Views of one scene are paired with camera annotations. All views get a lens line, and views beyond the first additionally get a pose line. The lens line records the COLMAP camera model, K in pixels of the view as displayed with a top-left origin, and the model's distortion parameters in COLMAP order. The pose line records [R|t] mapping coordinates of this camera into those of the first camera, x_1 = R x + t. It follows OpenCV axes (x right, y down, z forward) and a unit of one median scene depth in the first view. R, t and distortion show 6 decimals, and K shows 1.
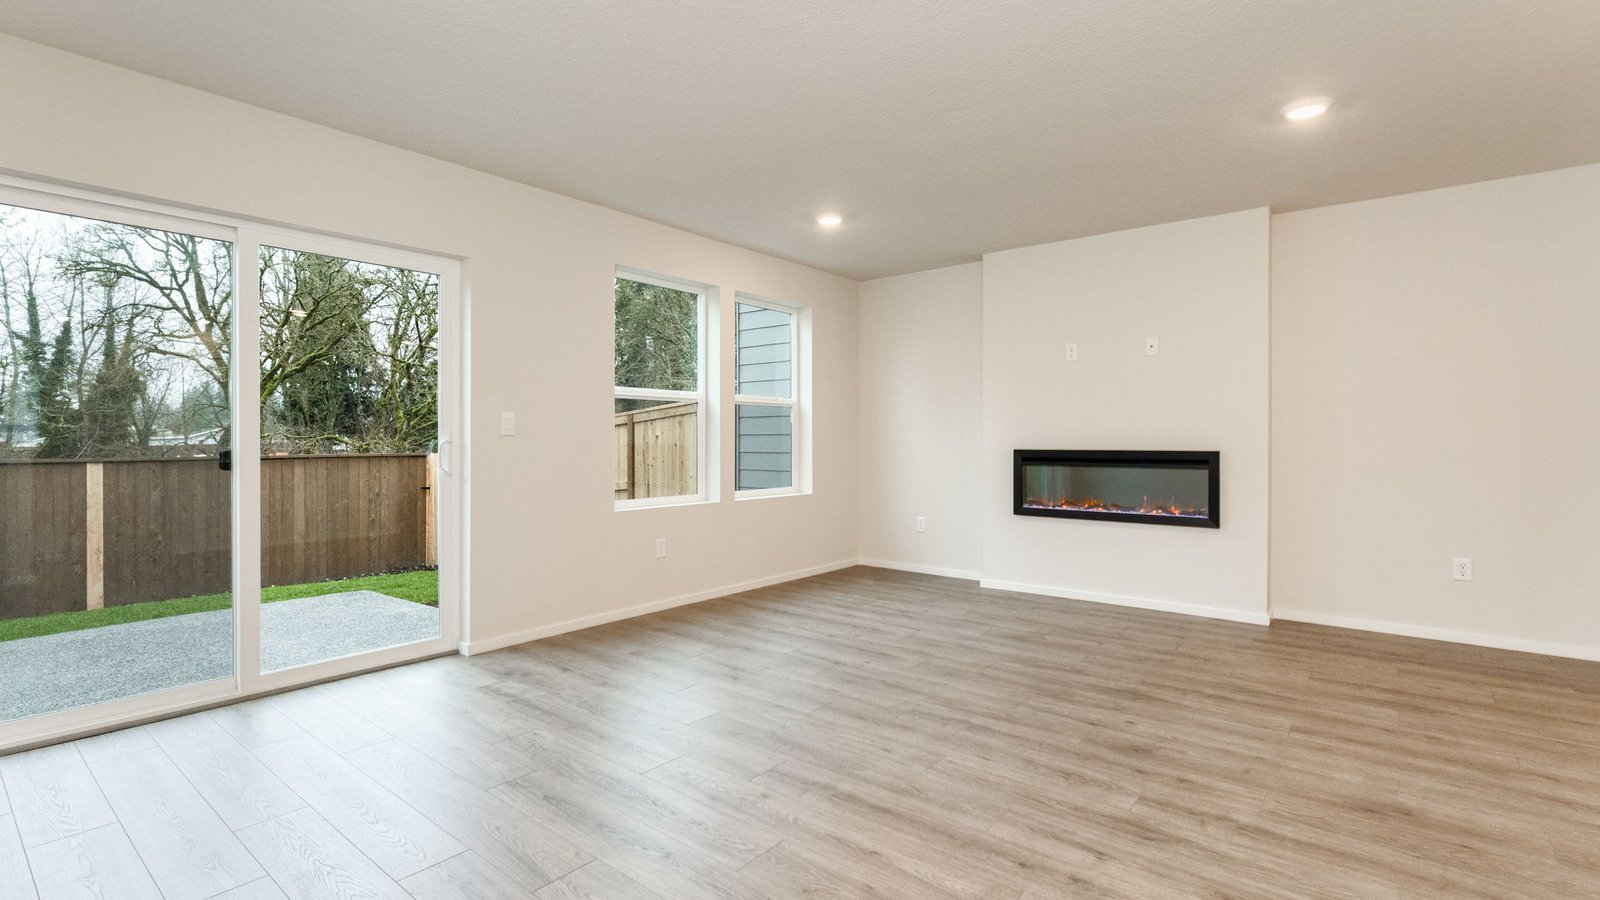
lens RADIAL K [[737.6, 0, 781.9], [0, 737.6, 445.3], [0, 0, 1]] dist [-0.001311, -0.000568]
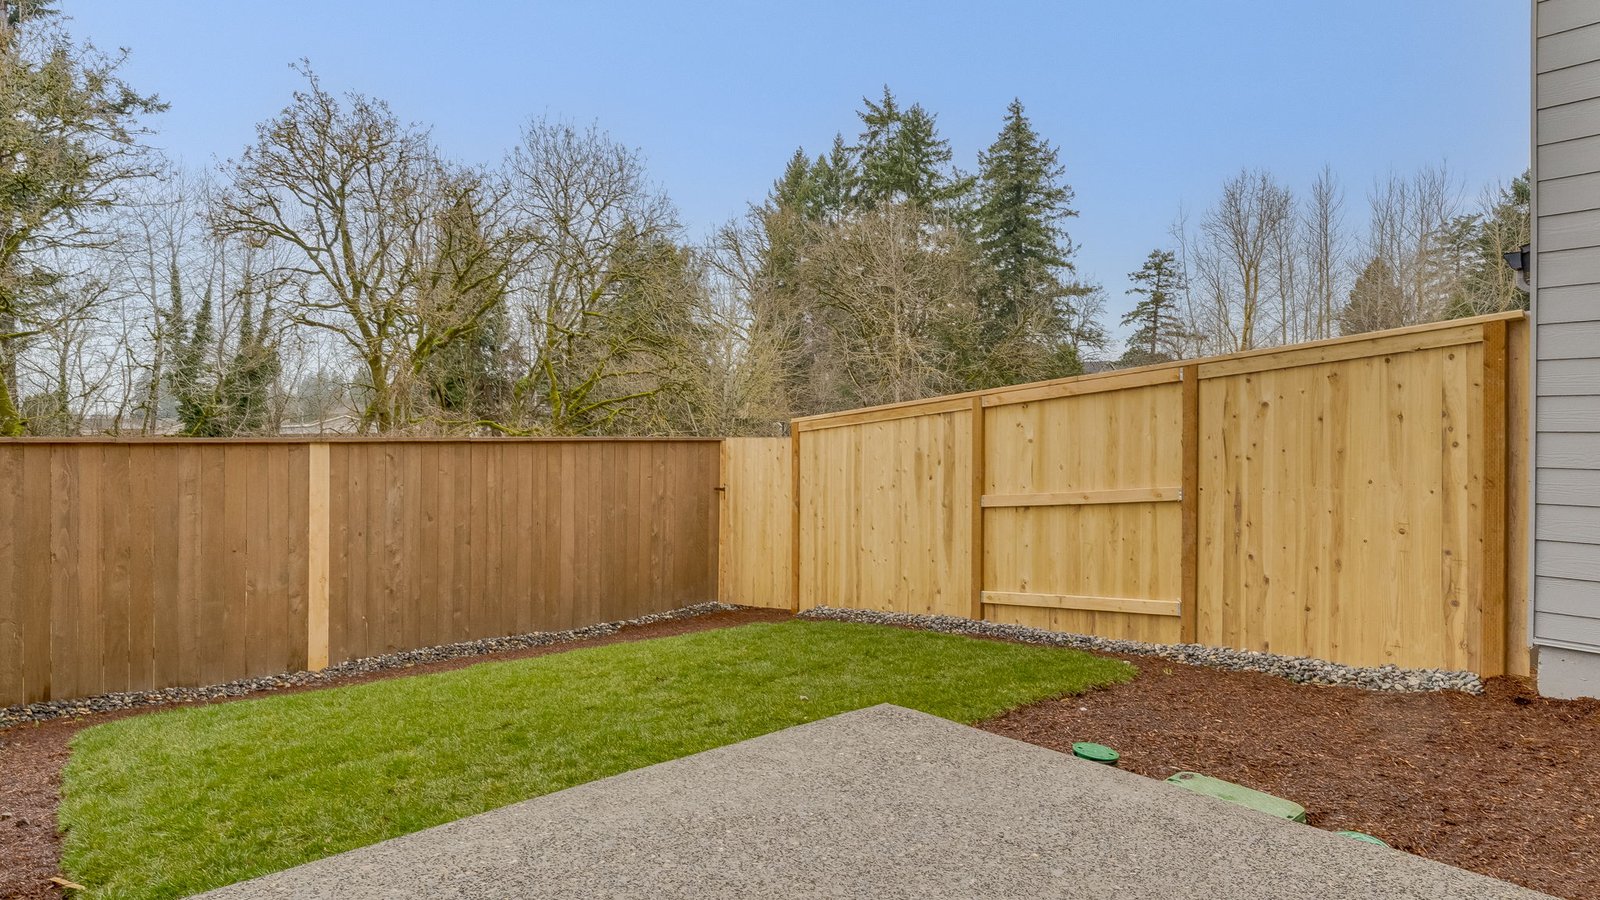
lens RADIAL K [[880.2, 0, 789.3], [0, 880.2, 436.6], [0, 0, 1]] dist [-0.009915, -0.001136]
pose [[0.984846, 0.007387, -0.173275, -0.105222], [-0.007762, 0.999969, -0.001485, 0.004089], [0.173258, 0.002808, 0.984872, 0.081804]]
